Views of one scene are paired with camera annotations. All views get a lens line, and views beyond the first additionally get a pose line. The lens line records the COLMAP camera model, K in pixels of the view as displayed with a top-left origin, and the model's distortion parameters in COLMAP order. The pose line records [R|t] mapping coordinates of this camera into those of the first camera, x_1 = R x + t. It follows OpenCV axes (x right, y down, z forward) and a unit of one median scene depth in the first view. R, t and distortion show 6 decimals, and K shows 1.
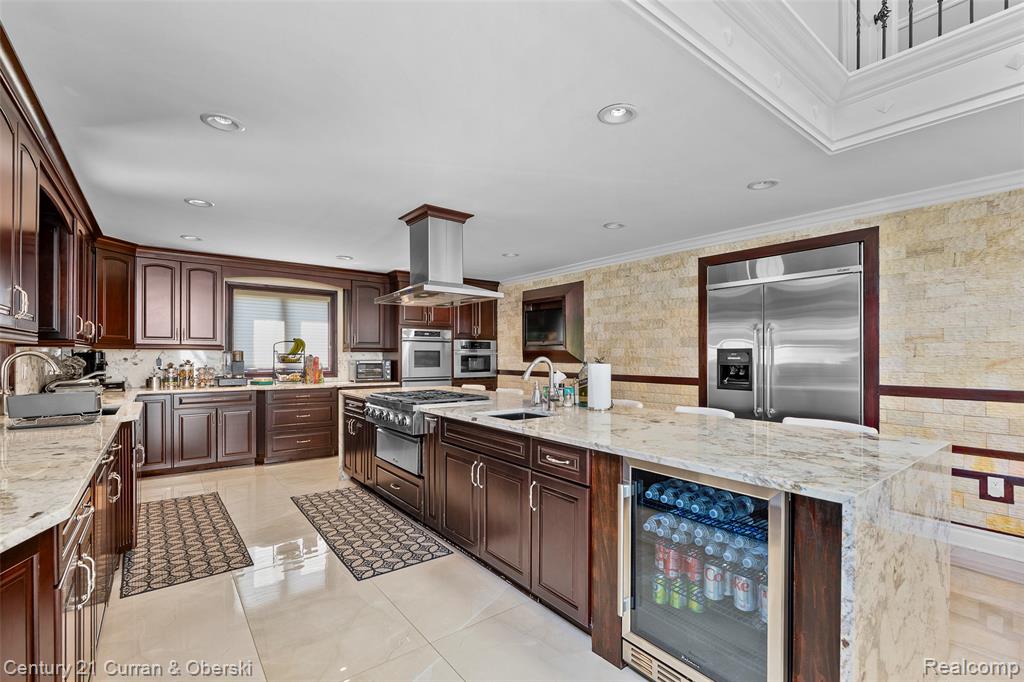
lens RADIAL K [[449.8, 0, 512.0], [0, 449.8, 341.0], [0, 0, 1]] dist [-0.001024, -0.000279]
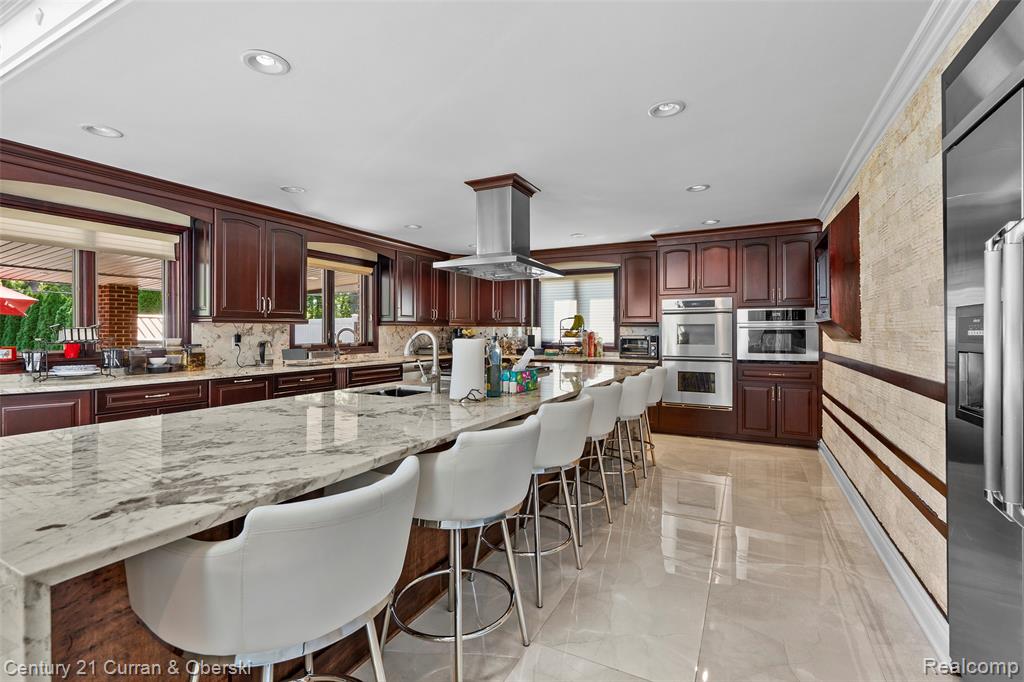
lens RADIAL K [[460.2, 0, 514.2], [0, 460.2, 324.5], [0, 0, 1]] dist [0.001656, 0.000378]
pose [[0.429208, -0.015115, -0.903079, 0.576350], [0.029337, 0.999566, -0.002788, 0.019714], [0.902729, -0.025297, 0.429465, 0.462839]]
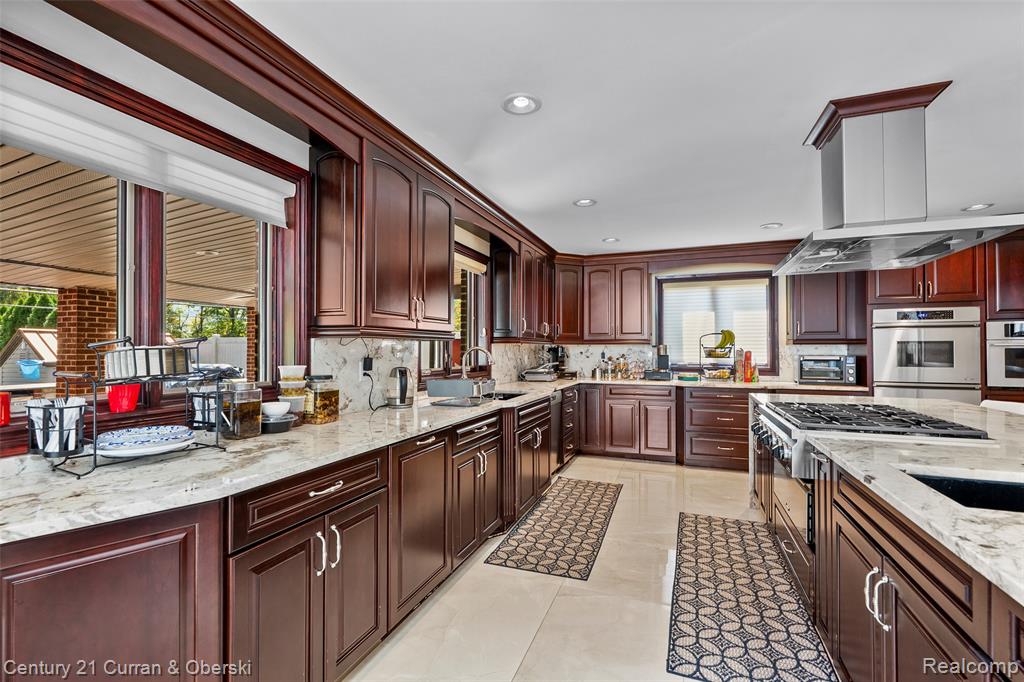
lens RADIAL K [[449.8, 0, 512.0], [0, 449.8, 341.0], [0, 0, 1]] dist [-0.001024, -0.000279]
pose [[0.522930, -0.018781, -0.852169, 0.068359], [0.029795, 0.999549, -0.003745, 0.008169], [0.851855, -0.023432, 0.523253, 0.222390]]
